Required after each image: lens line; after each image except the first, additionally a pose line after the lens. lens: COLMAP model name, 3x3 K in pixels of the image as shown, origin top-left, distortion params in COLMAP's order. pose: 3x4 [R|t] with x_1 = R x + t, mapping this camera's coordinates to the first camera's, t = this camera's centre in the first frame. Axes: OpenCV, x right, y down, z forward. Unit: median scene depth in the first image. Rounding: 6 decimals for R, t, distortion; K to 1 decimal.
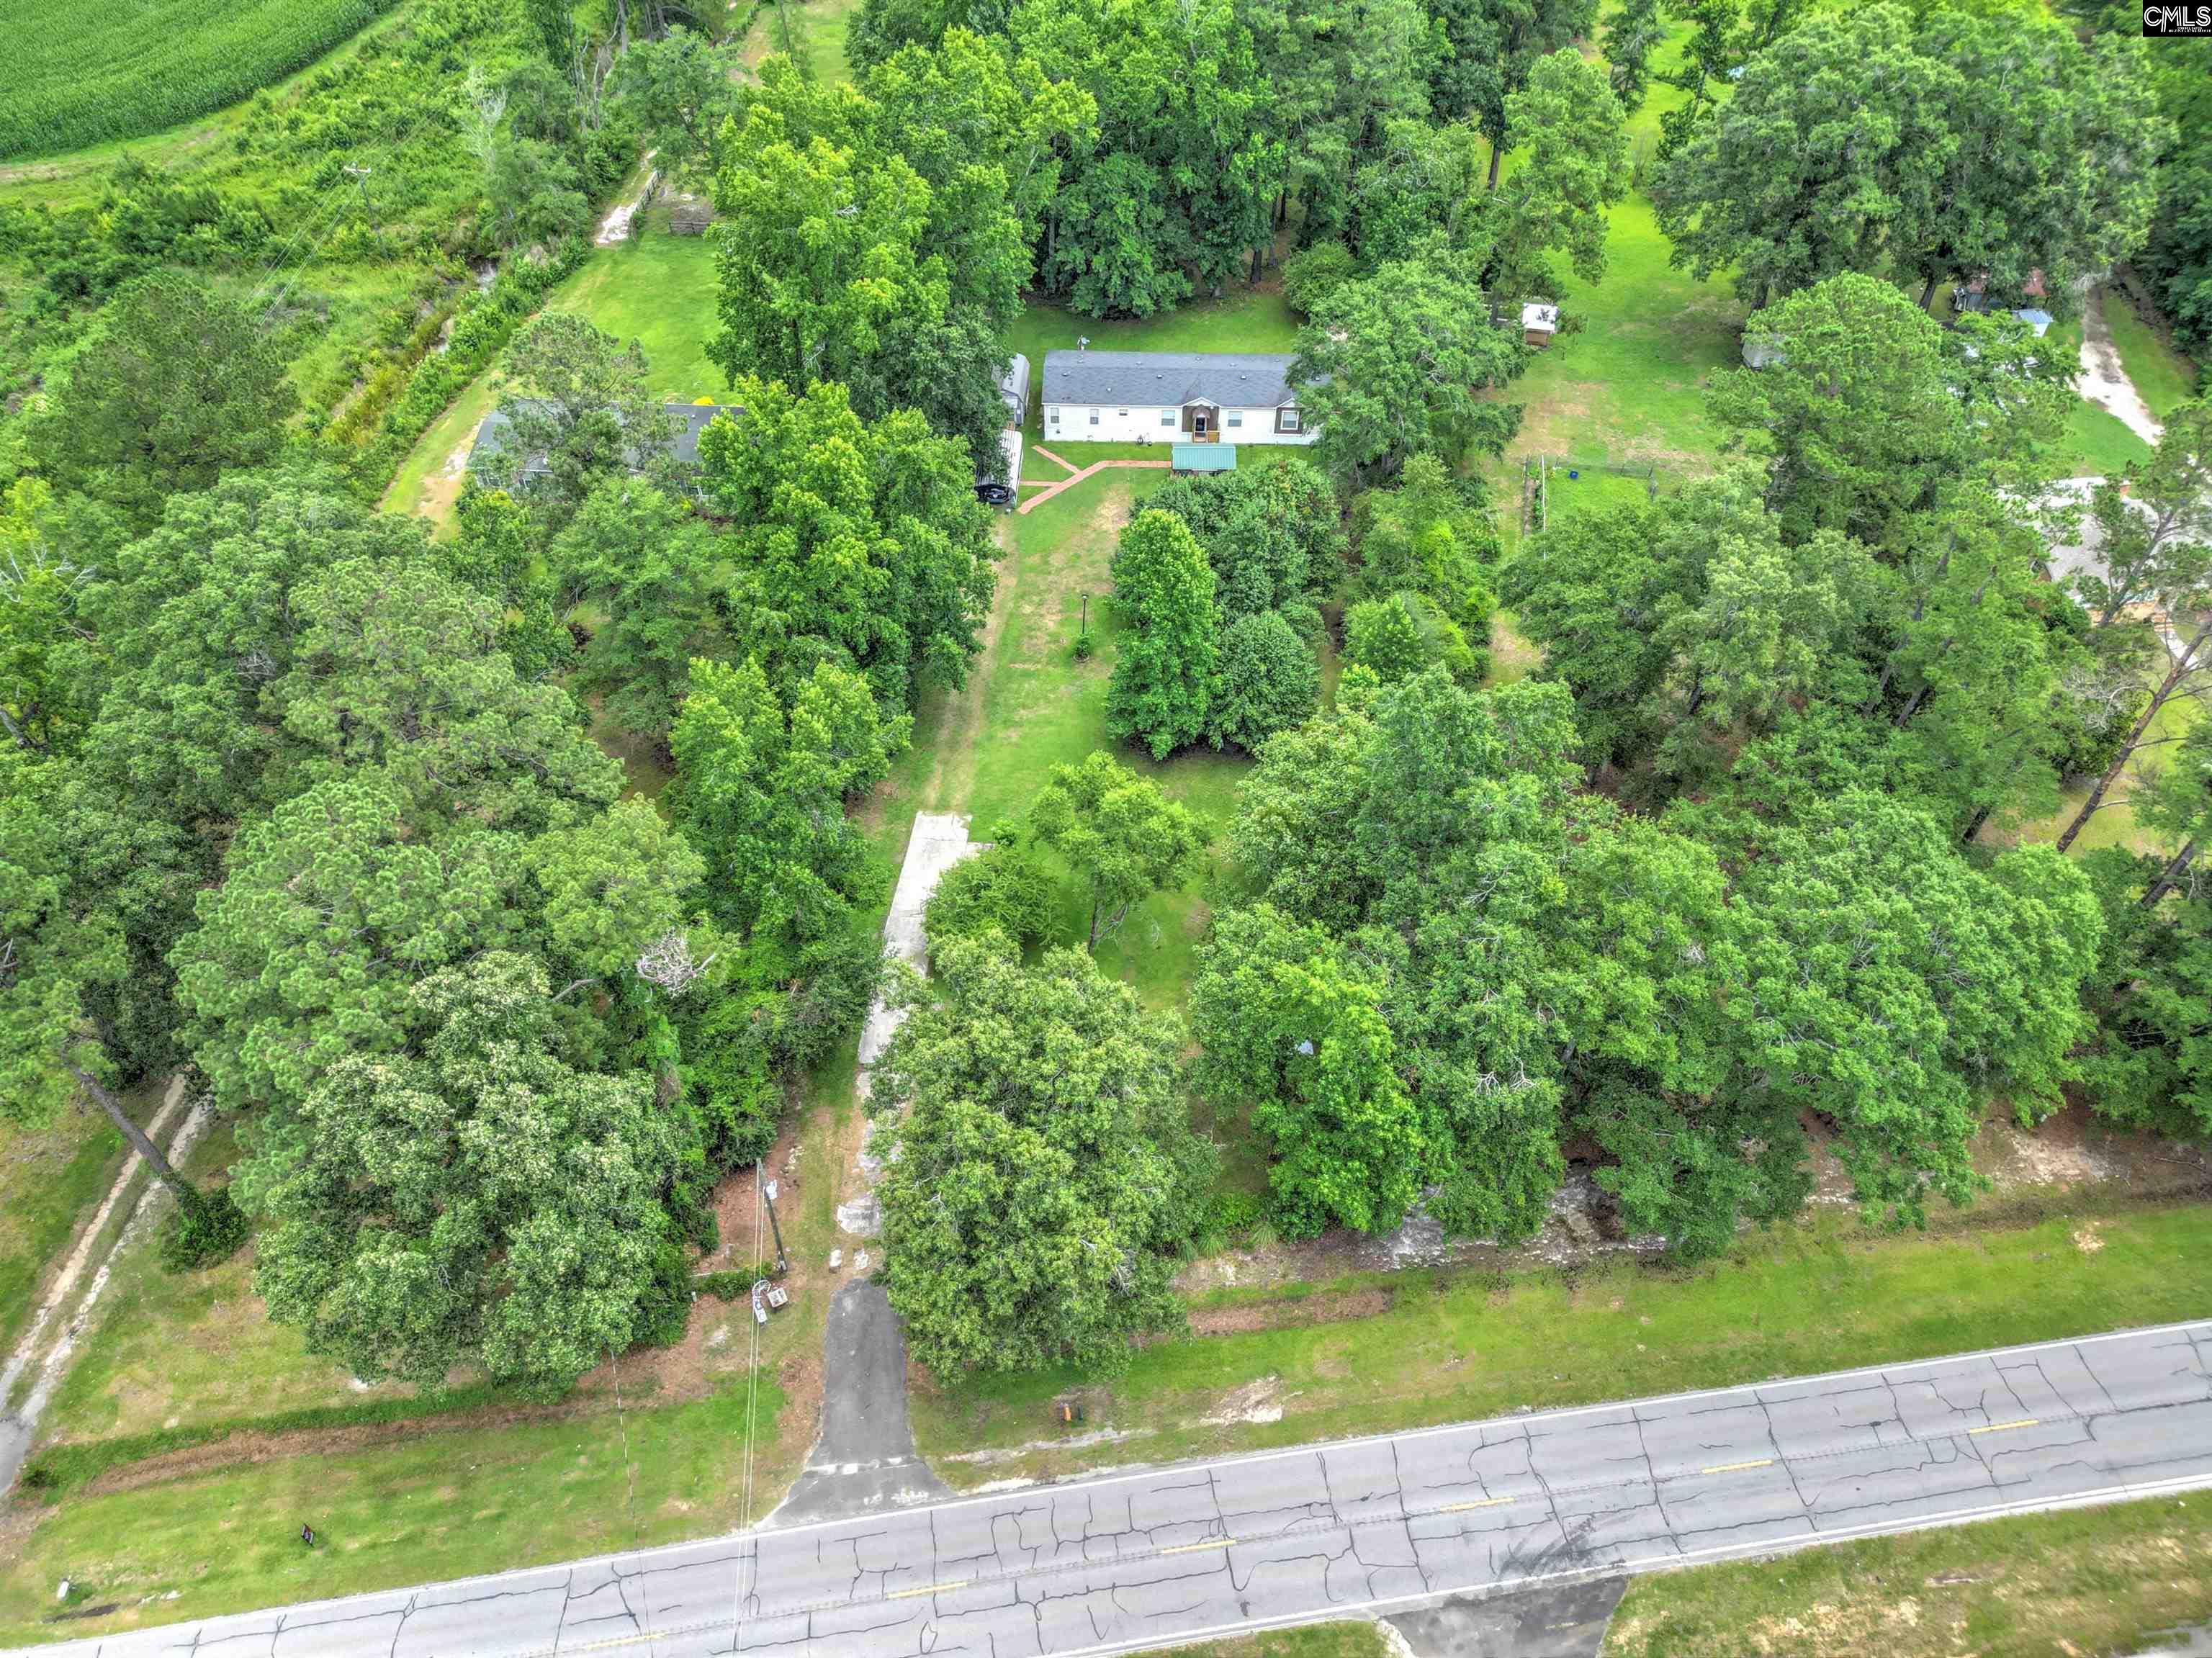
lens RADIAL K [[1550.9, 0, 1114.1], [0, 1550.9, 823.8], [0, 0, 1]] dist [0.062487, -0.052825]
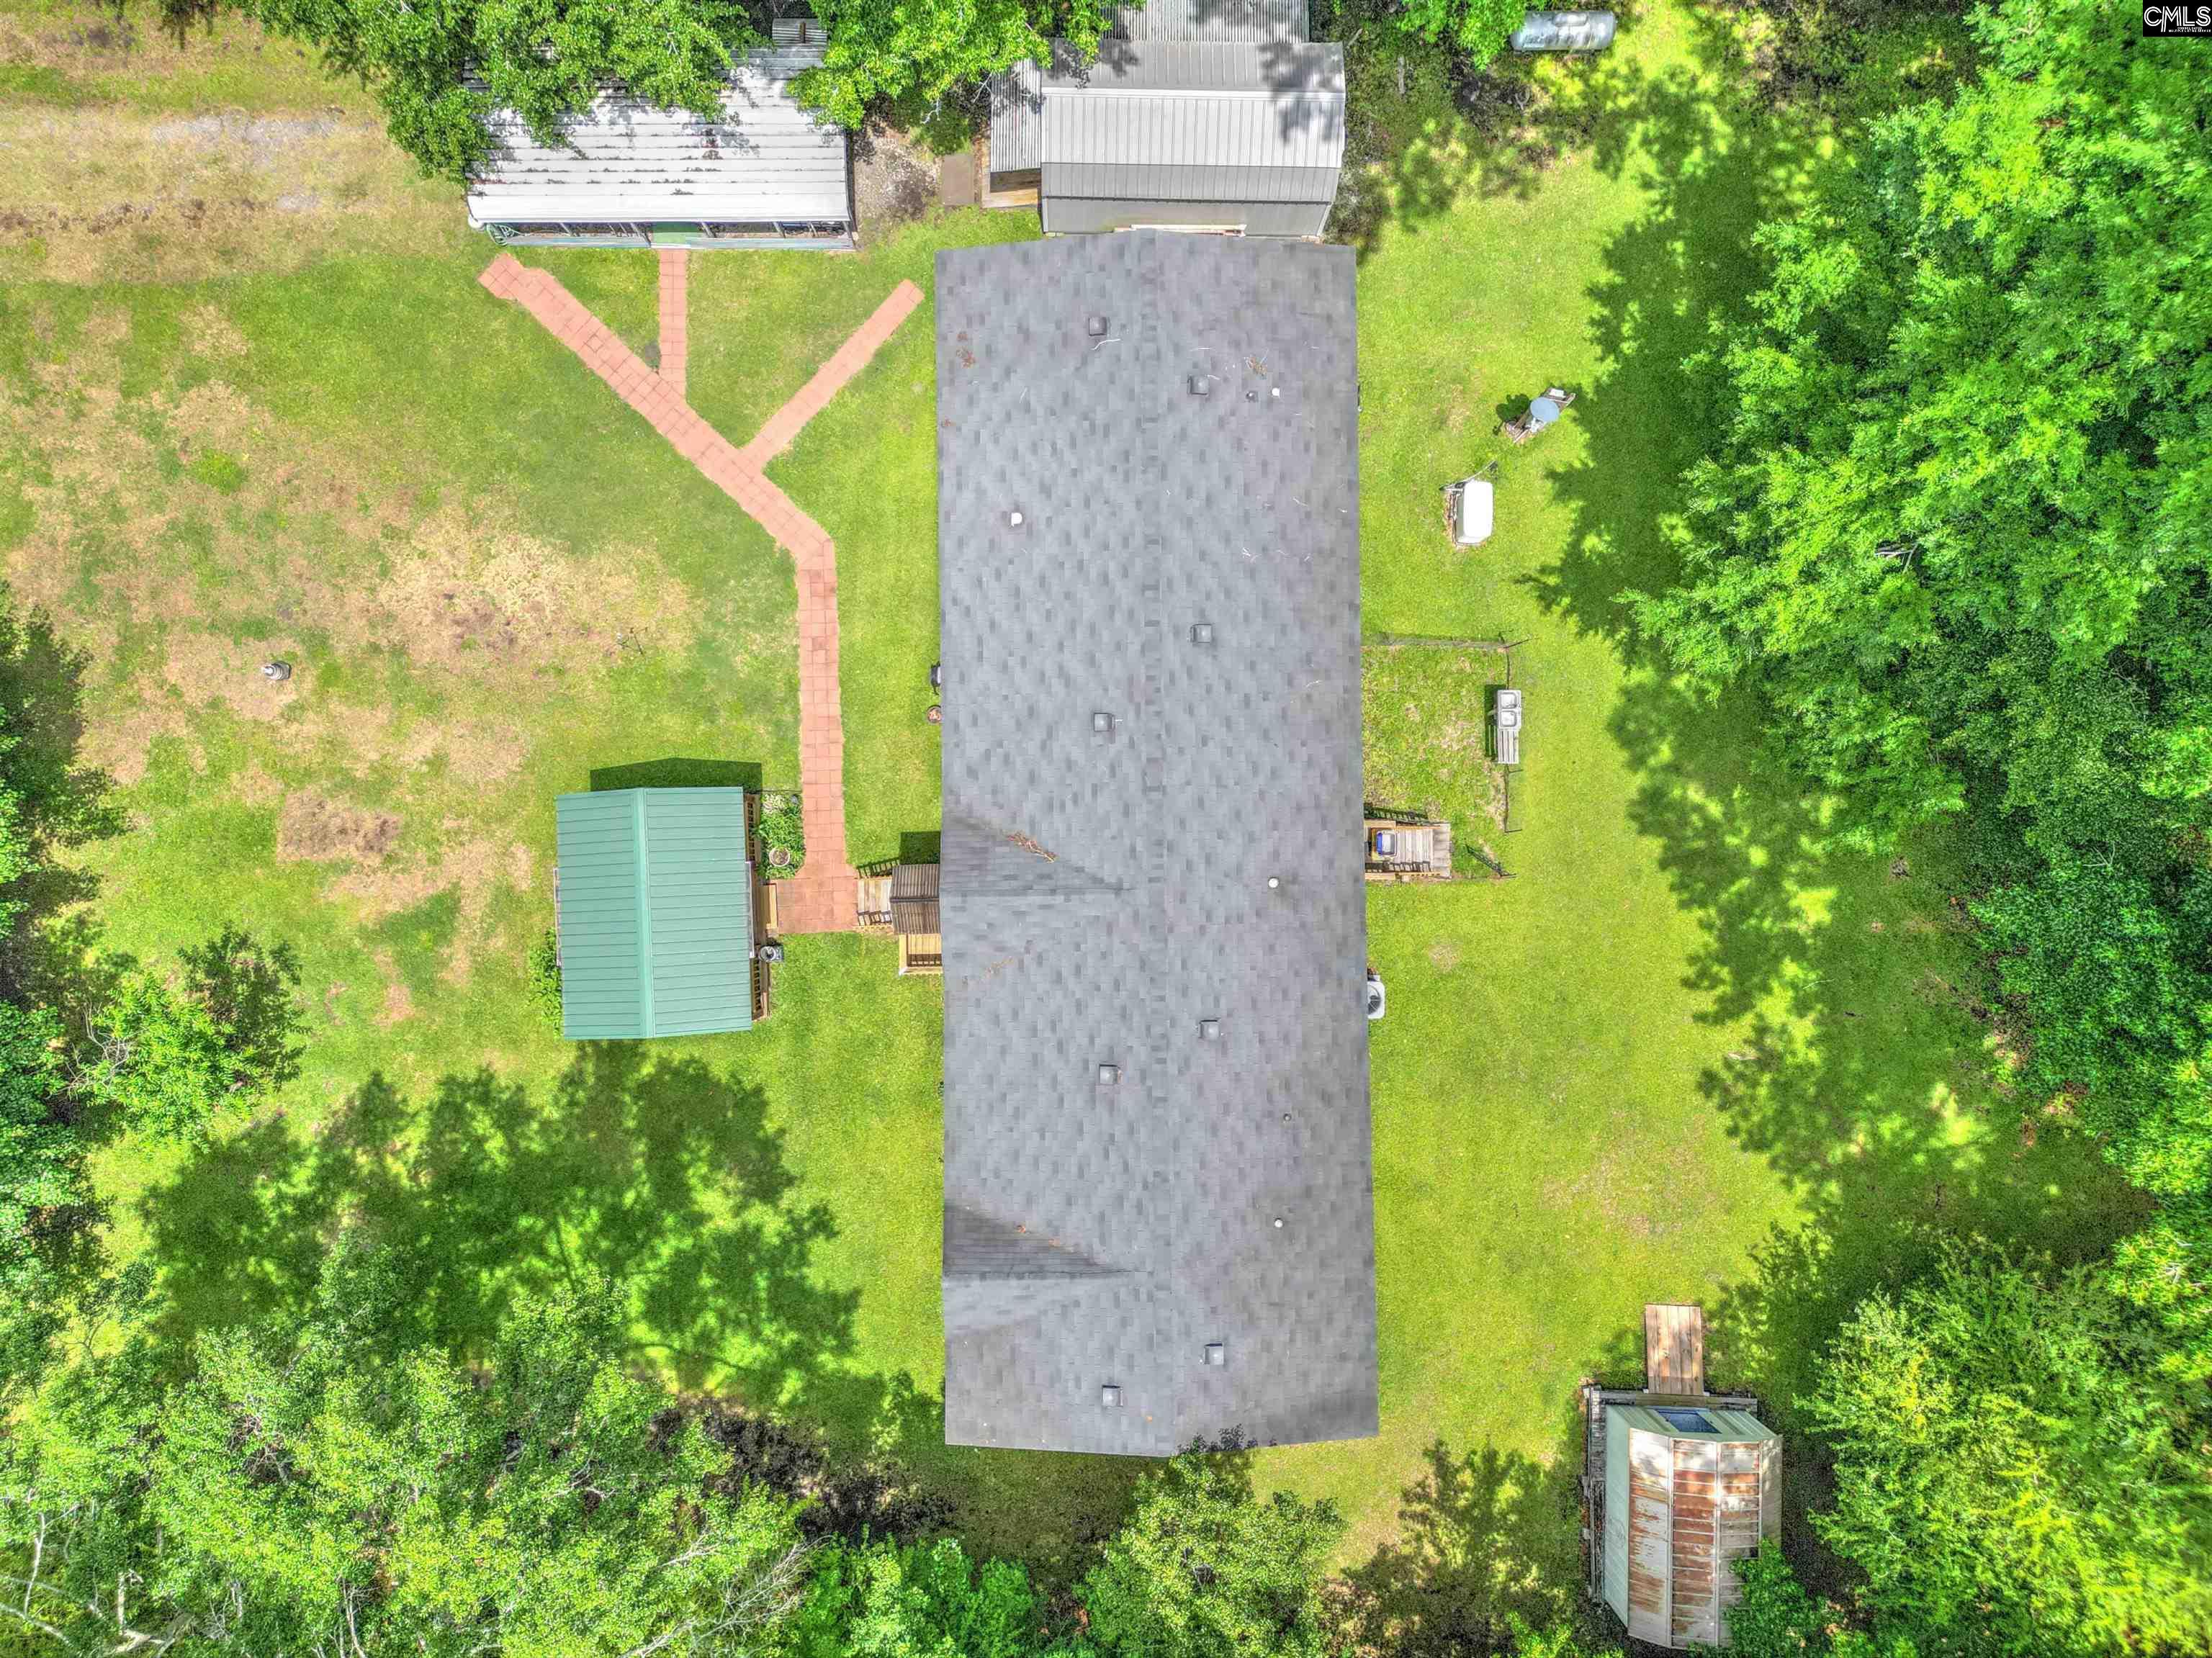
lens RADIAL K [[1550.9, 0, 1117.1], [0, 1550.9, 834.2], [0, 0, 1]] dist [0.062487, -0.052825]
pose [[0.040845, 0.998251, -0.042728, 0.073469], [-0.729579, 0.059015, 0.681346, -0.584108], [0.682676, 0.003344, 0.730713, 1.077371]]
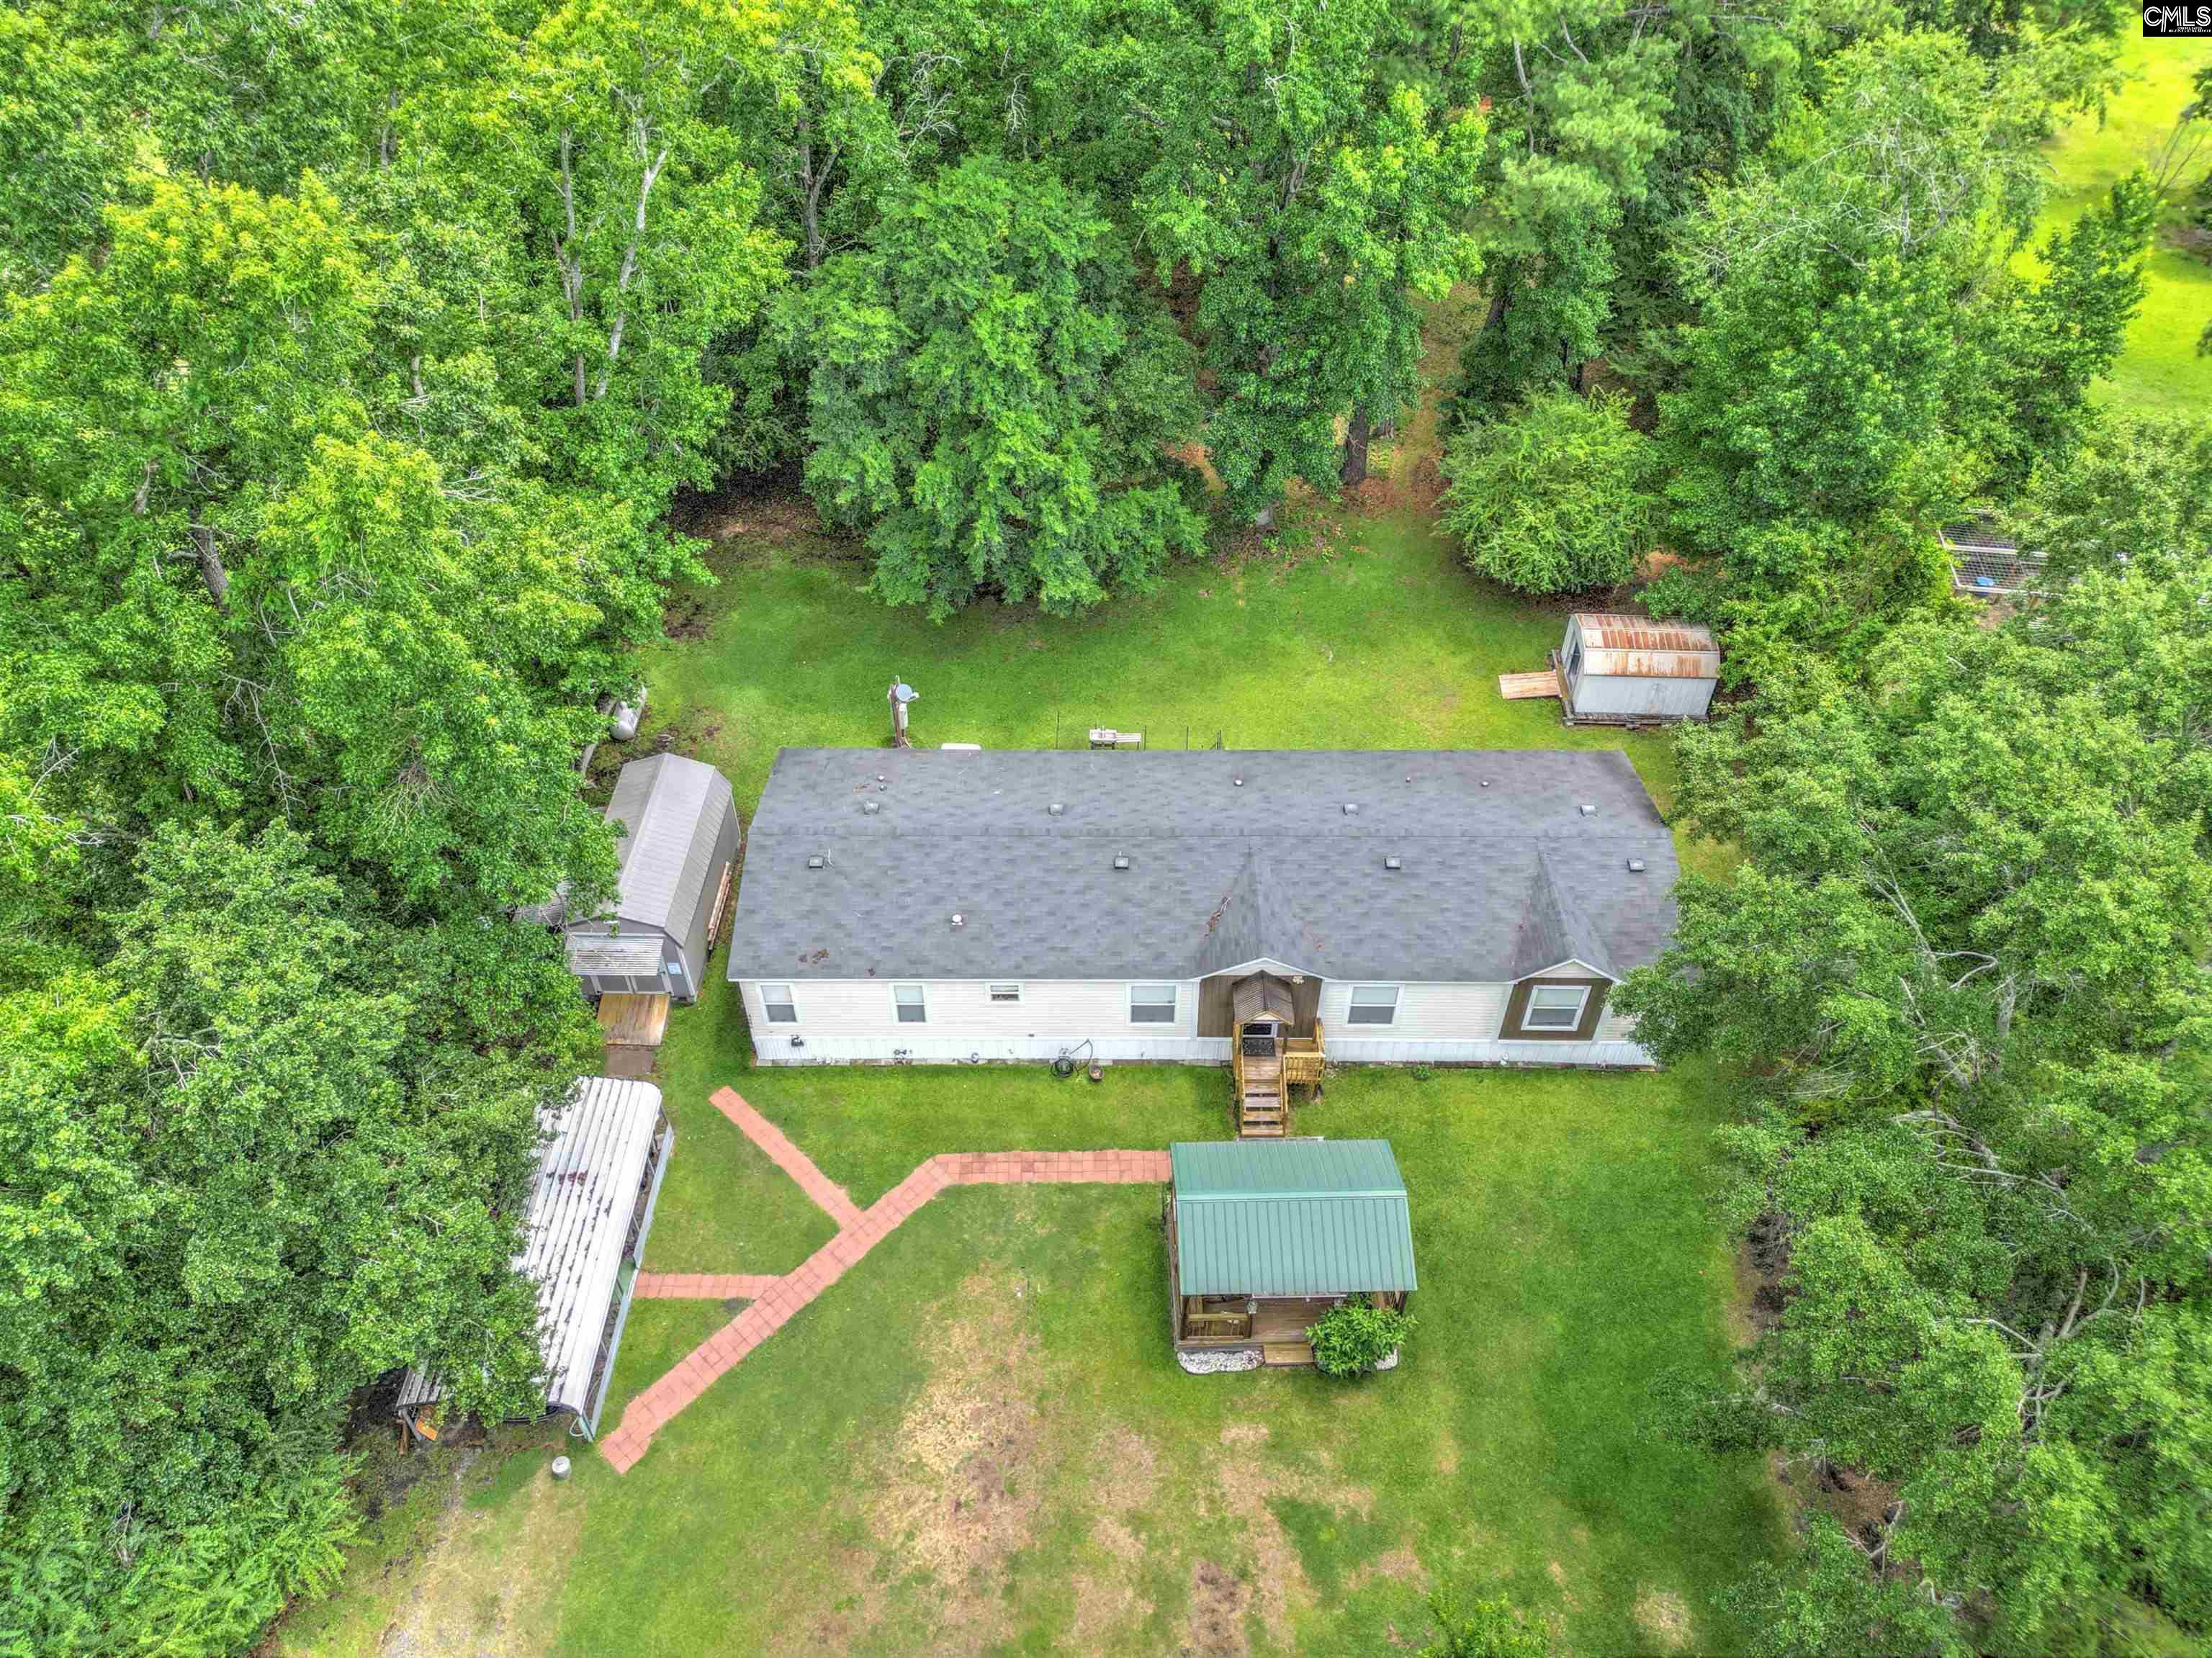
lens RADIAL K [[1550.9, 0, 1107.9], [0, 1550.9, 841.5], [0, 0, 1]] dist [0.062487, -0.052825]
pose [[0.999643, -0.023548, 0.012652, 0.029603], [0.023880, 0.999357, -0.026760, -0.367900], [-0.012014, 0.027052, 0.999562, 0.900827]]
